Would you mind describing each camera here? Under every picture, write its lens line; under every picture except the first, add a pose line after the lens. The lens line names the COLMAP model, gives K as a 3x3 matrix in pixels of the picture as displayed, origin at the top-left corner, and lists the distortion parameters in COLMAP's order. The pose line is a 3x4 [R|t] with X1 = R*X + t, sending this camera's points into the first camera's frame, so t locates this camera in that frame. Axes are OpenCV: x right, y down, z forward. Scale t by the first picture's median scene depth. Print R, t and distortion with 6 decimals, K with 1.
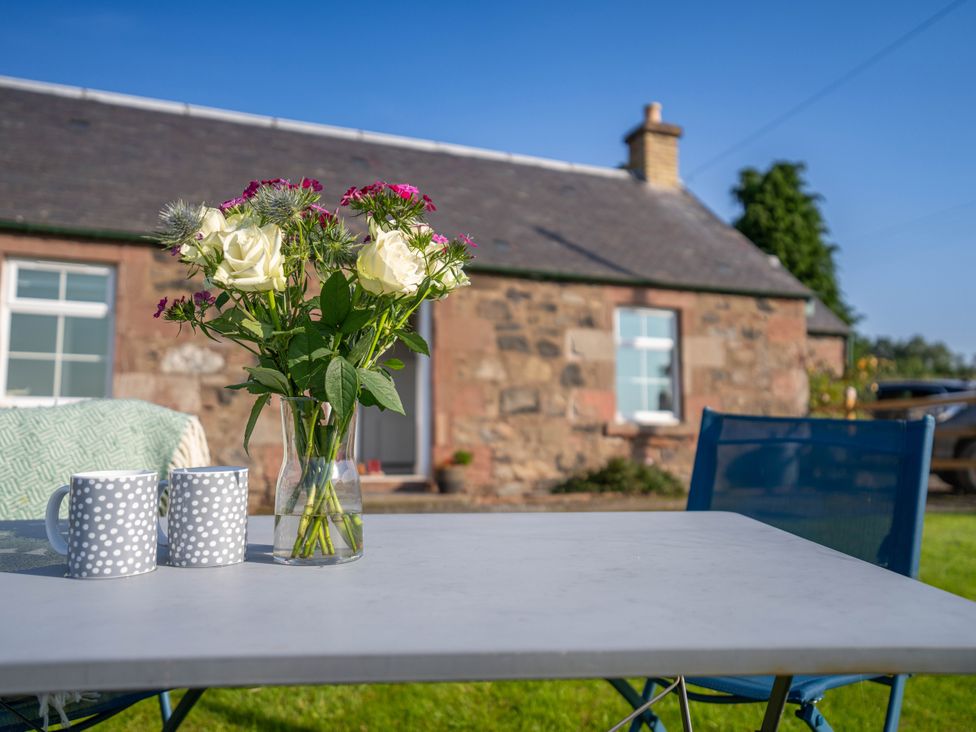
lens RADIAL K [[864.5, 0, 488.0], [0, 864.5, 366.0], [0, 0, 1]] dist [0.006649, 0.004473]
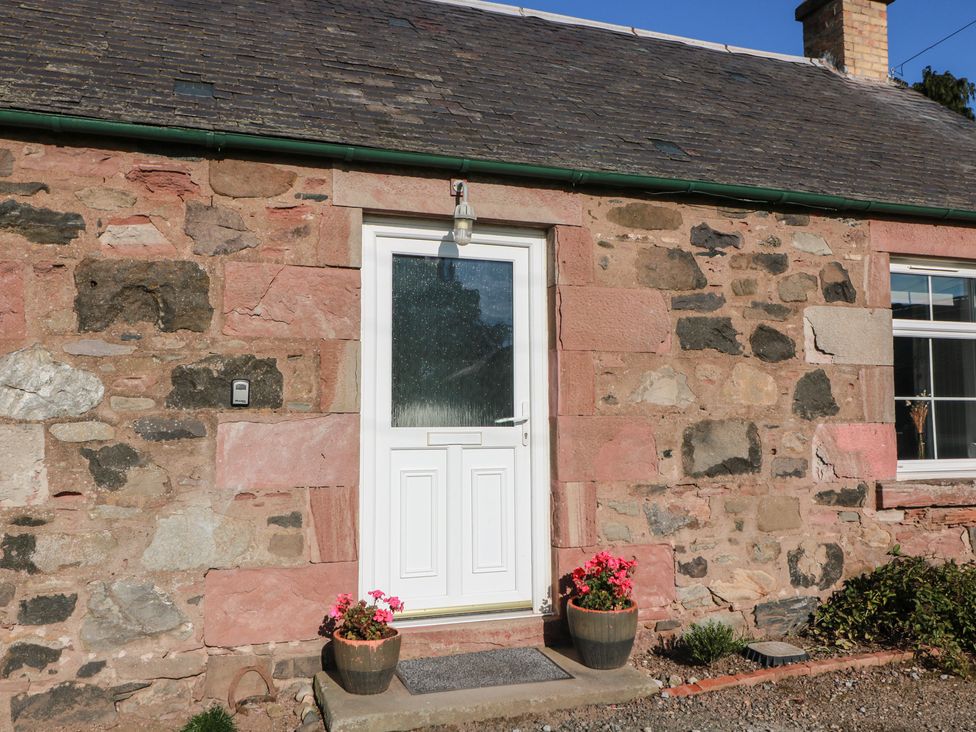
lens RADIAL K [[864.5, 0, 488.0], [0, 864.5, 366.0], [0, 0, 1]] dist [0.006649, 0.004473]
pose [[0.998575, -0.004908, -0.053147, -0.072558], [0.007081, 0.999143, 0.040781, -0.028985], [0.052901, -0.041099, 0.997754, 0.483696]]
